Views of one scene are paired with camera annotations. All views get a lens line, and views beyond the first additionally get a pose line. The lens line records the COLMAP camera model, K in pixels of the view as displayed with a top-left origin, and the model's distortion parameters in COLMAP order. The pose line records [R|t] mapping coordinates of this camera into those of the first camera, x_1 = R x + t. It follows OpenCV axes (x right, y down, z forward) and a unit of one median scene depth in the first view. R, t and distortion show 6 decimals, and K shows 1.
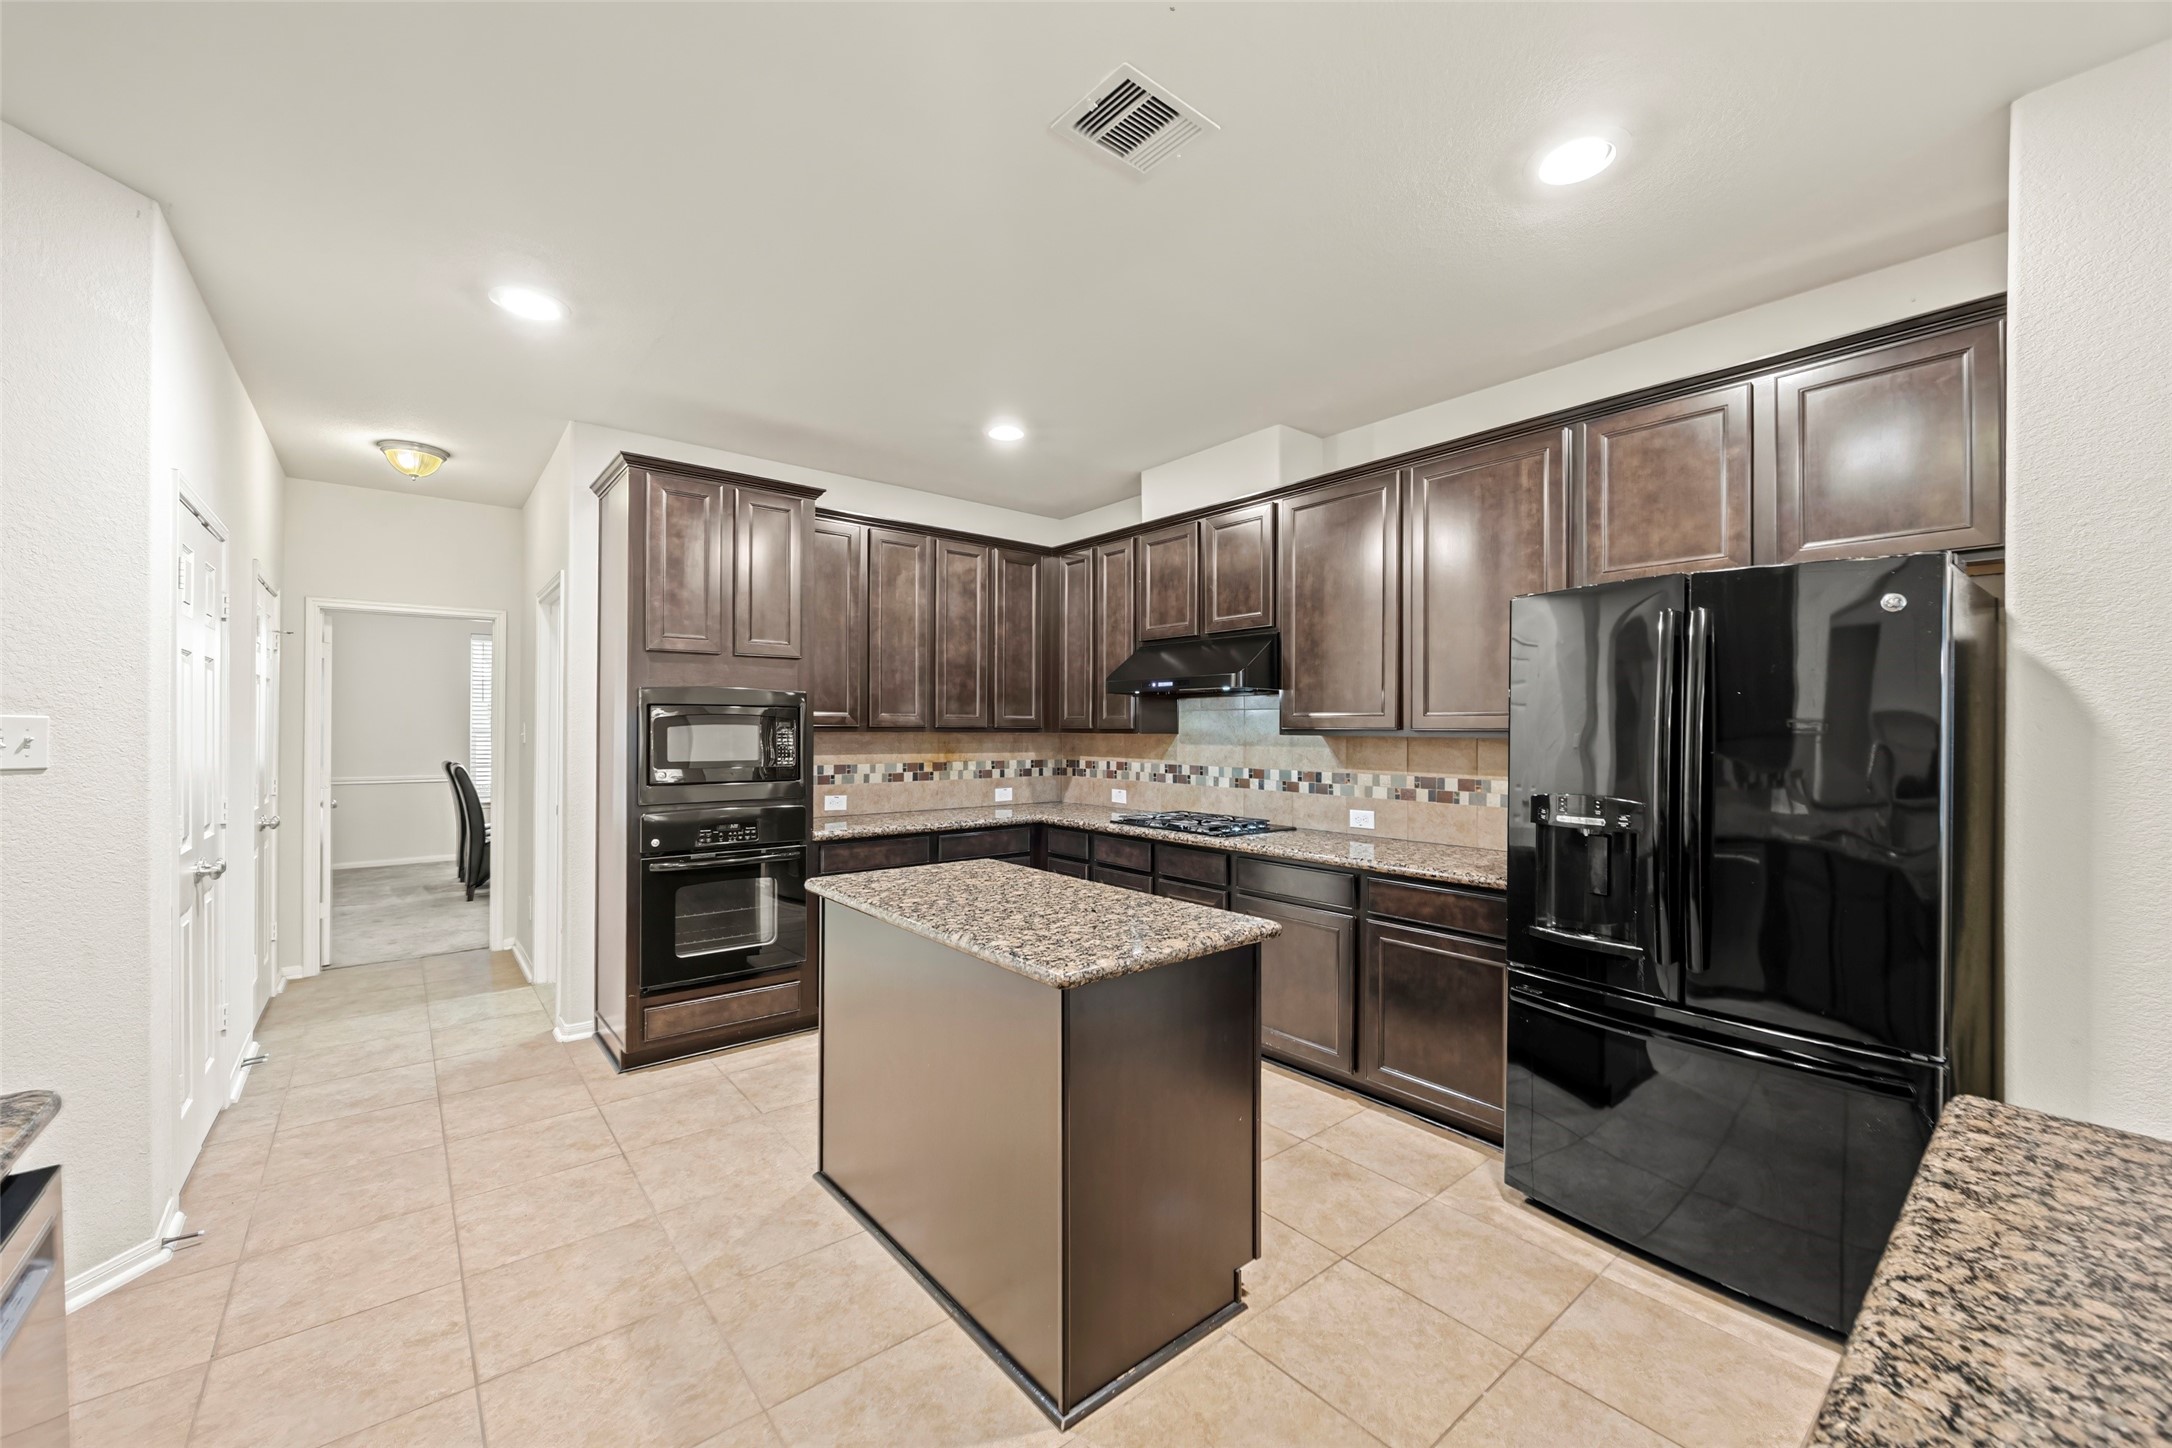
lens RADIAL K [[833.2, 0, 1066.1], [0, 833.2, 730.2], [0, 0, 1]] dist [0.002314, 0.000563]
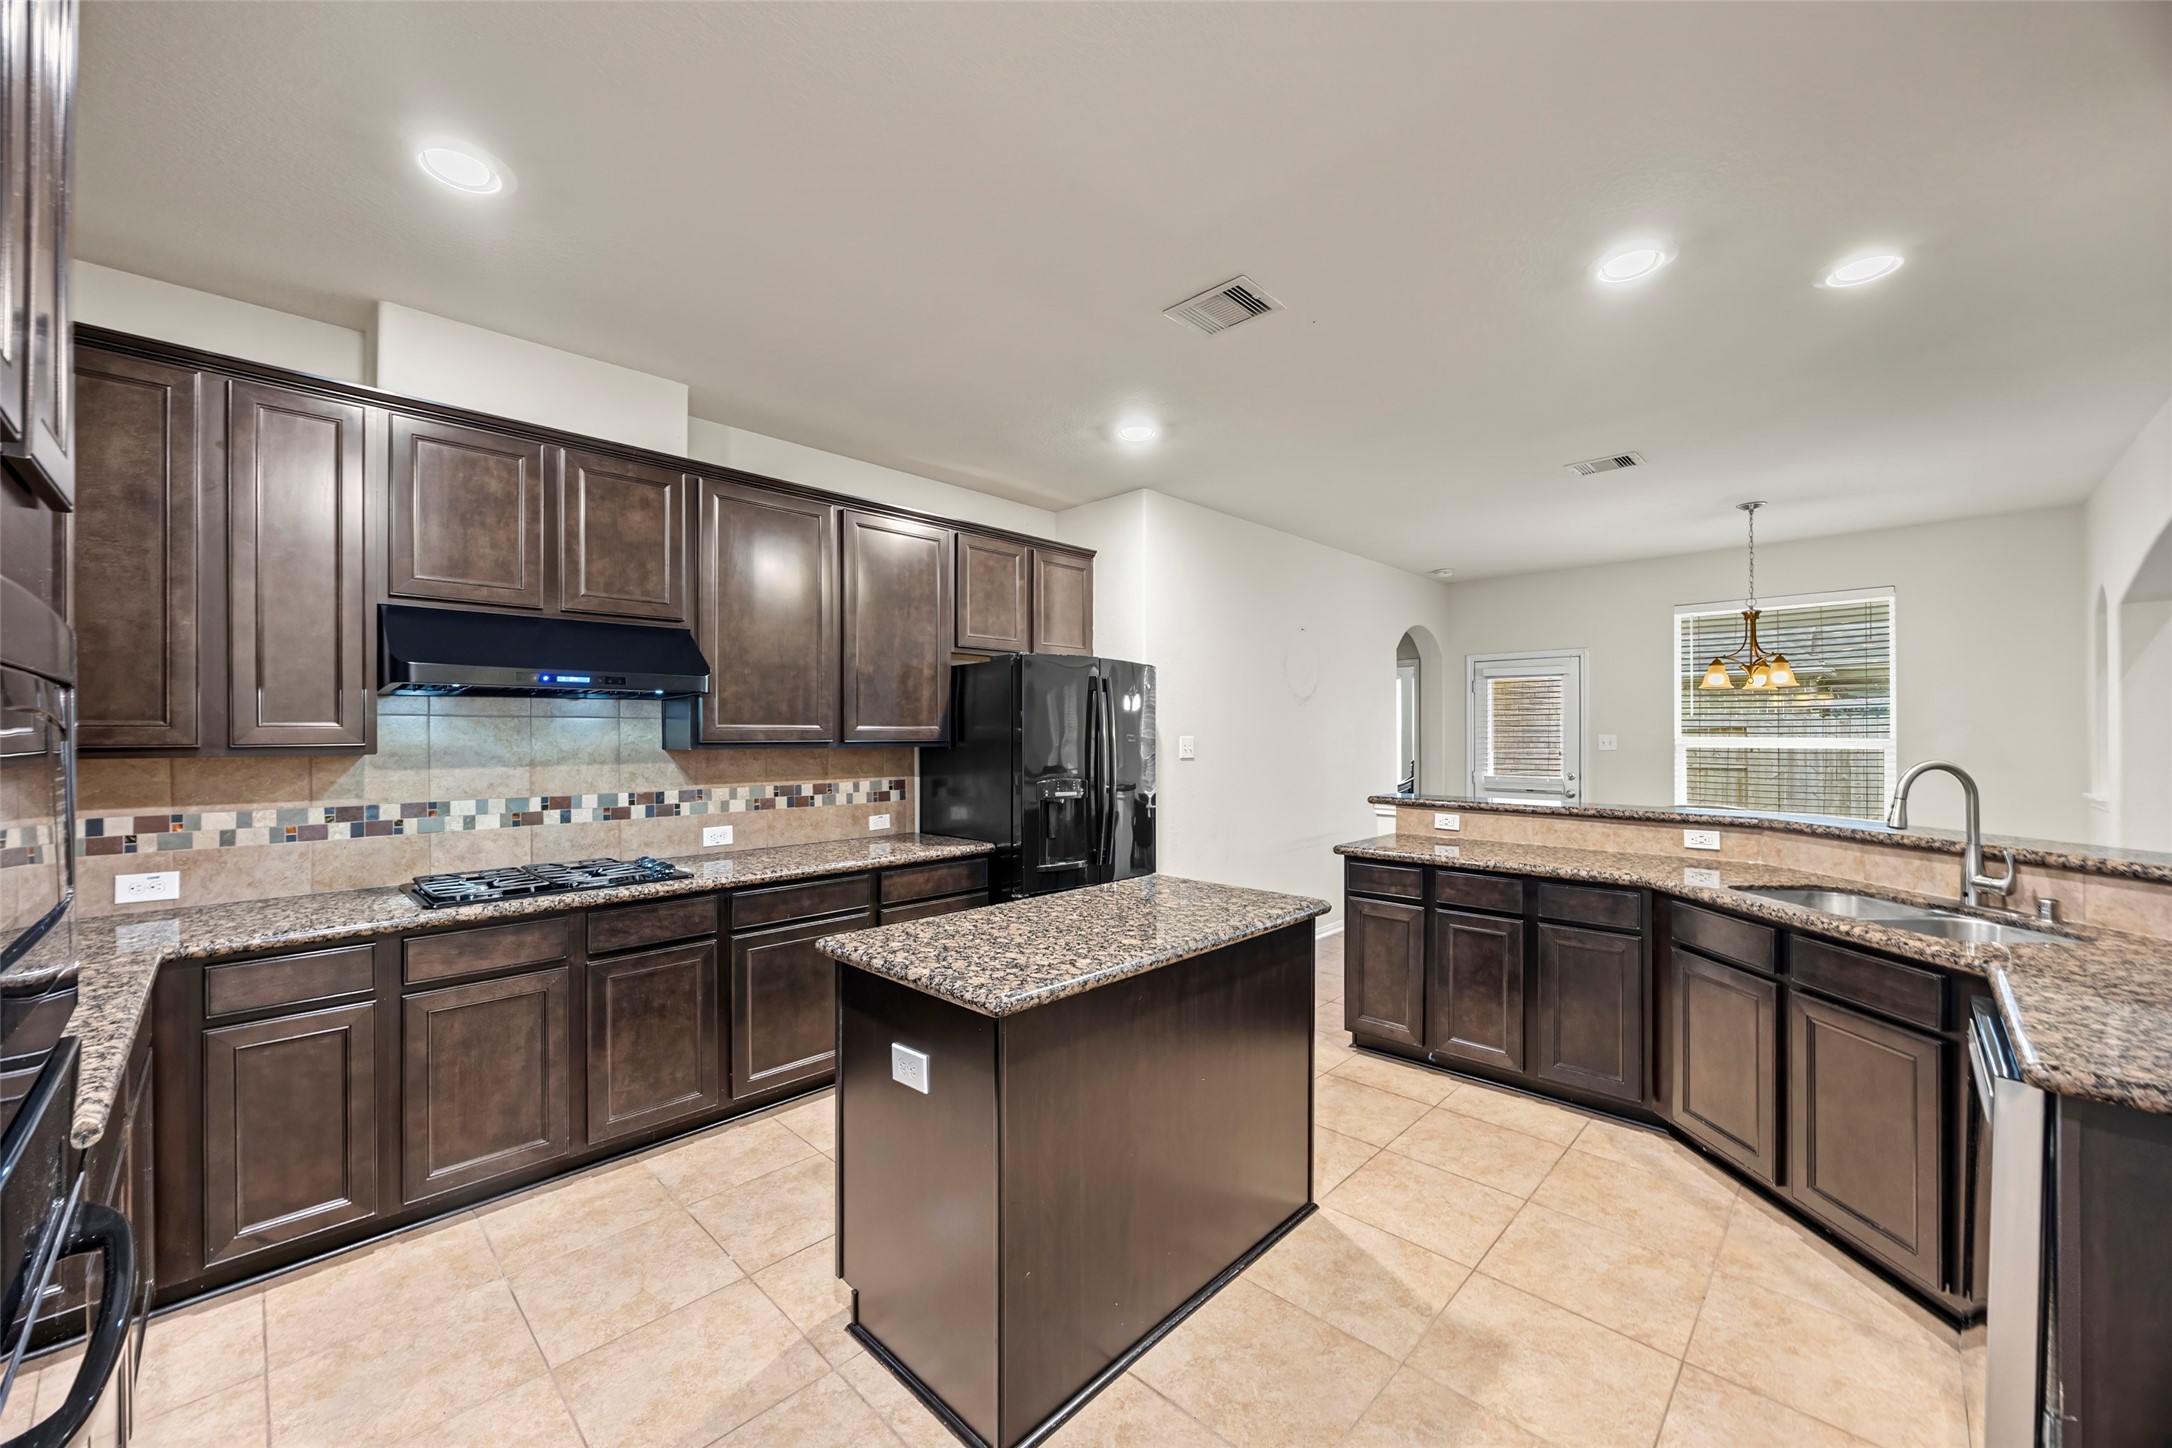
lens RADIAL K [[833.2, 0, 1068.5], [0, 833.2, 729.6], [0, 0, 1]] dist [0.002314, 0.000563]
pose [[-0.101524, 0.004510, 0.994823, -0.597133], [0.007074, 0.999968, -0.003811, -0.008163], [-0.994808, 0.006651, -0.101552, 0.652611]]
